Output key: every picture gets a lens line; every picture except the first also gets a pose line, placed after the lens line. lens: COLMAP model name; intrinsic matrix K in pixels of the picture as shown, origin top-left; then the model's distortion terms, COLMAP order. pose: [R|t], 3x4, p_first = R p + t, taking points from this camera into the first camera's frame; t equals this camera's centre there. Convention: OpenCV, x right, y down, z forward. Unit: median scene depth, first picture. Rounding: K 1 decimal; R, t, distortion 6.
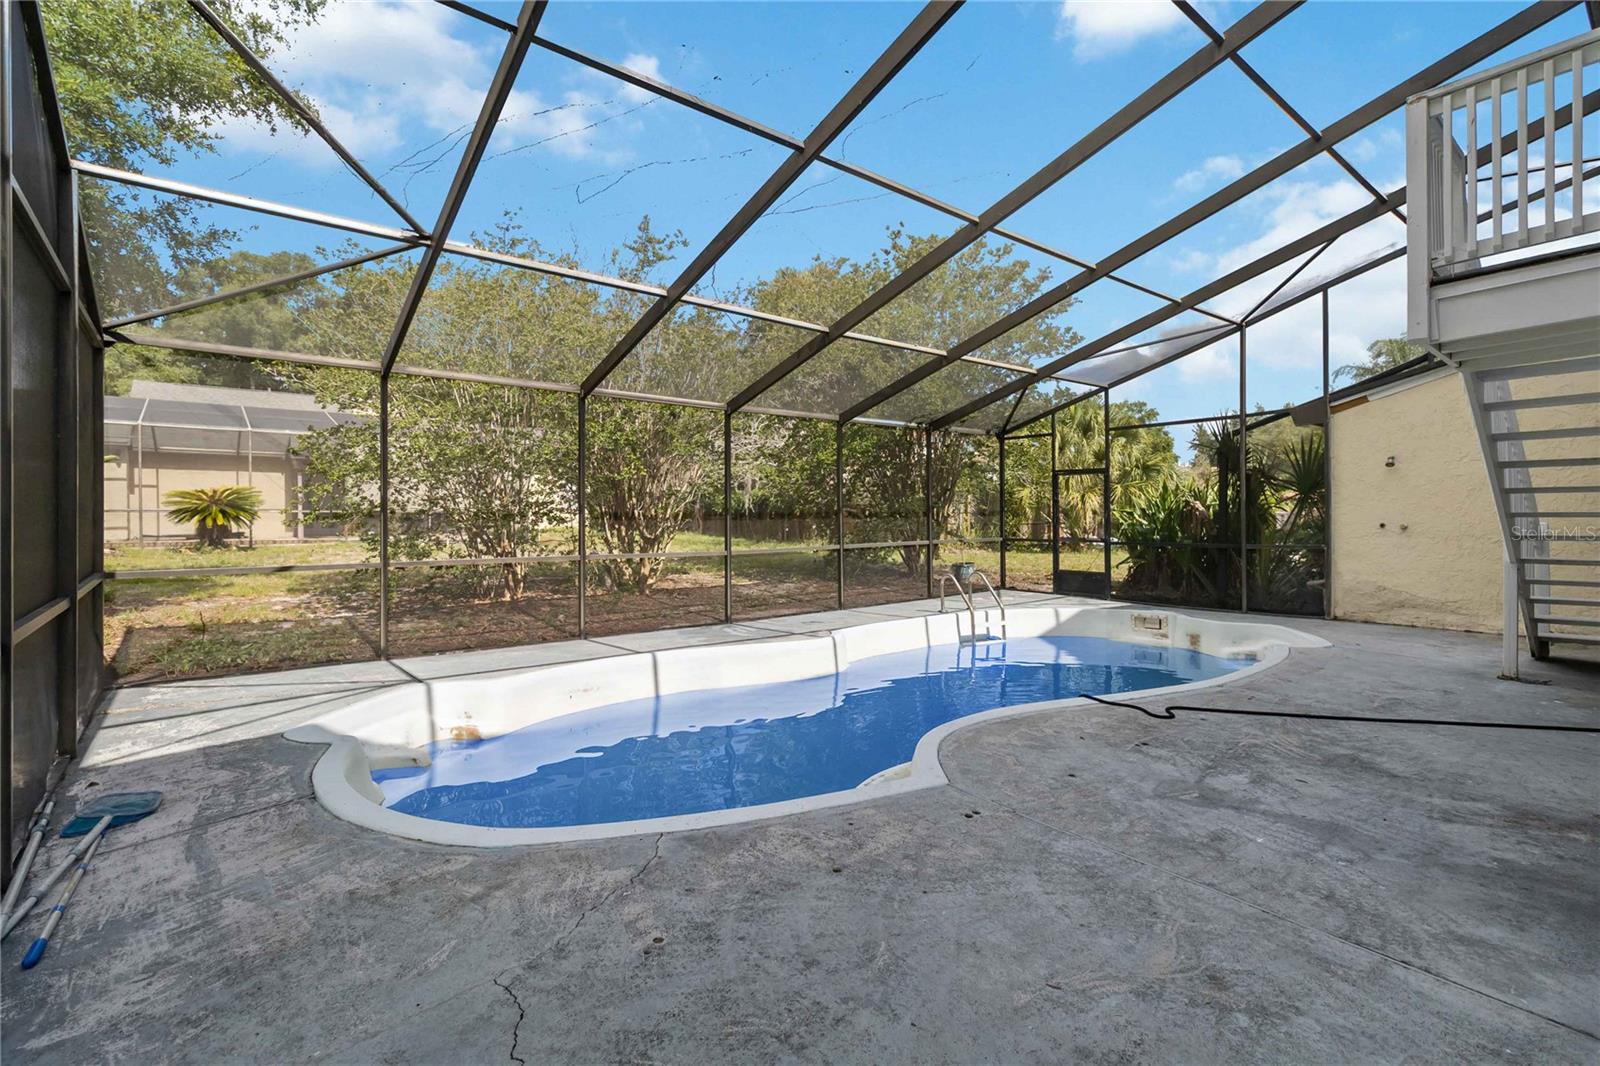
lens RADIAL K [[756.7, 0, 810.9], [0, 756.7, 522.5], [0, 0, 1]] dist [0.001151, 0.001747]
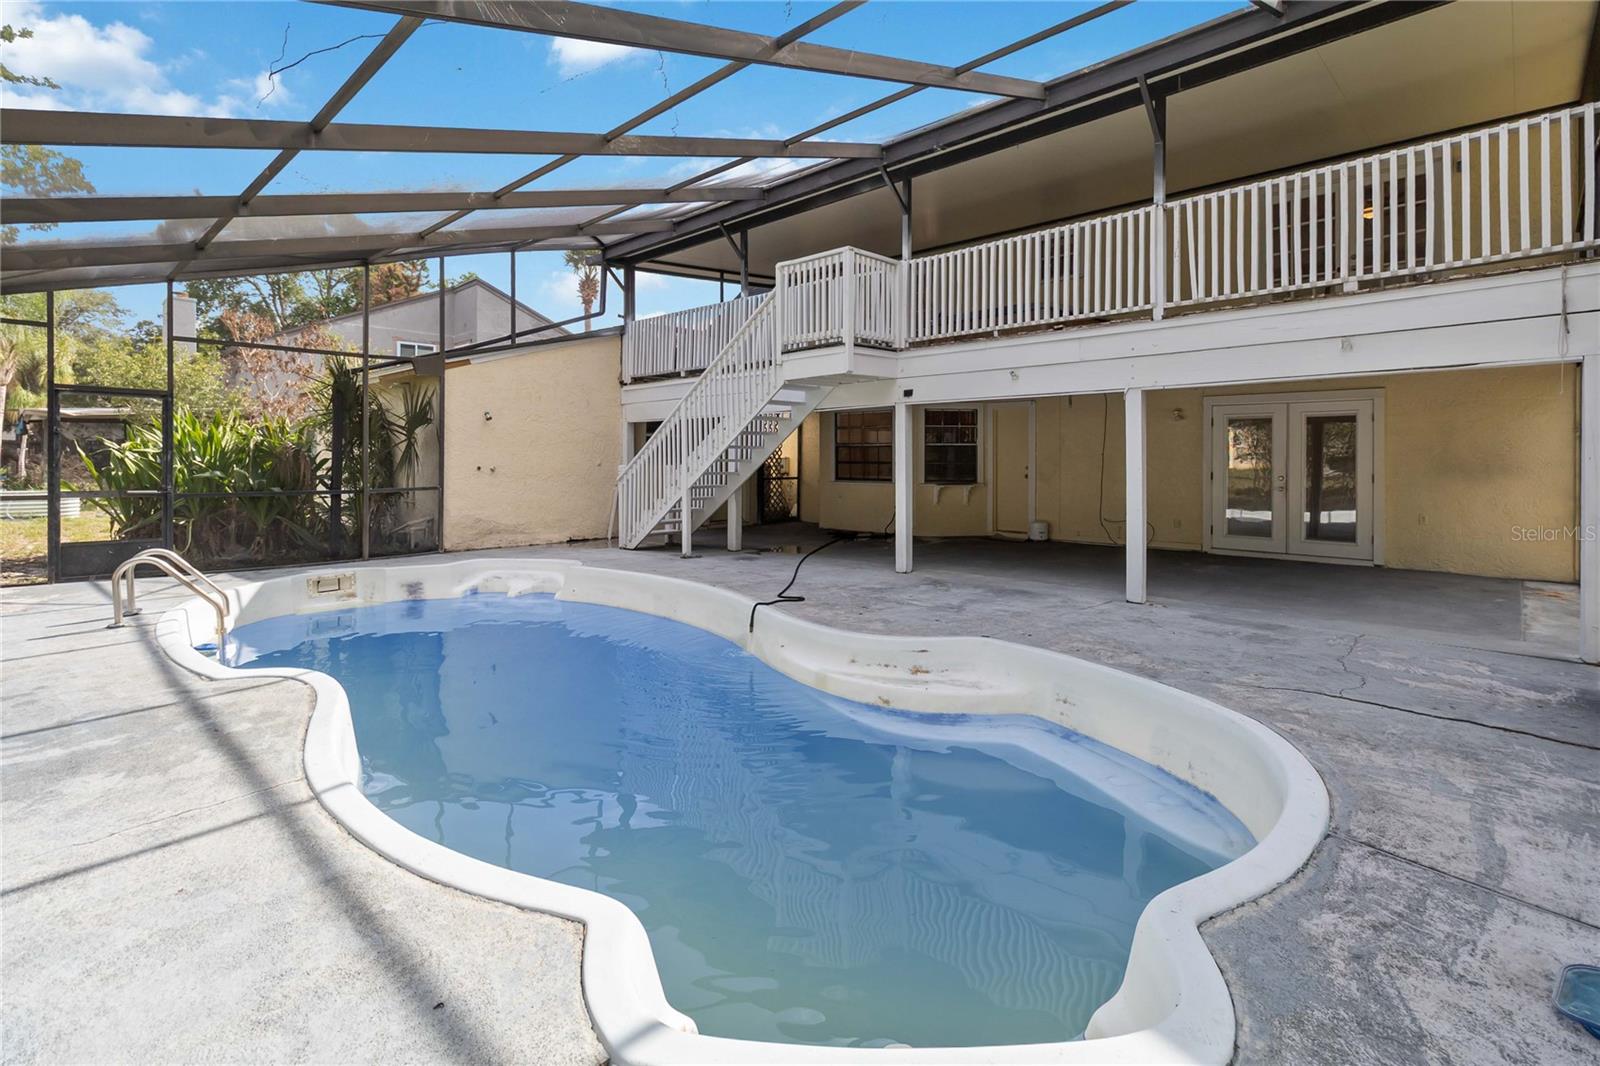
lens RADIAL K [[756.7, 0, 820.8], [0, 756.7, 466.6], [0, 0, 1]] dist [0.001151, 0.001747]
pose [[-0.145980, -0.004131, 0.989279, -0.545473], [0.002467, 0.999987, 0.004540, -0.003067], [-0.989284, 0.003103, -0.145968, 0.661536]]
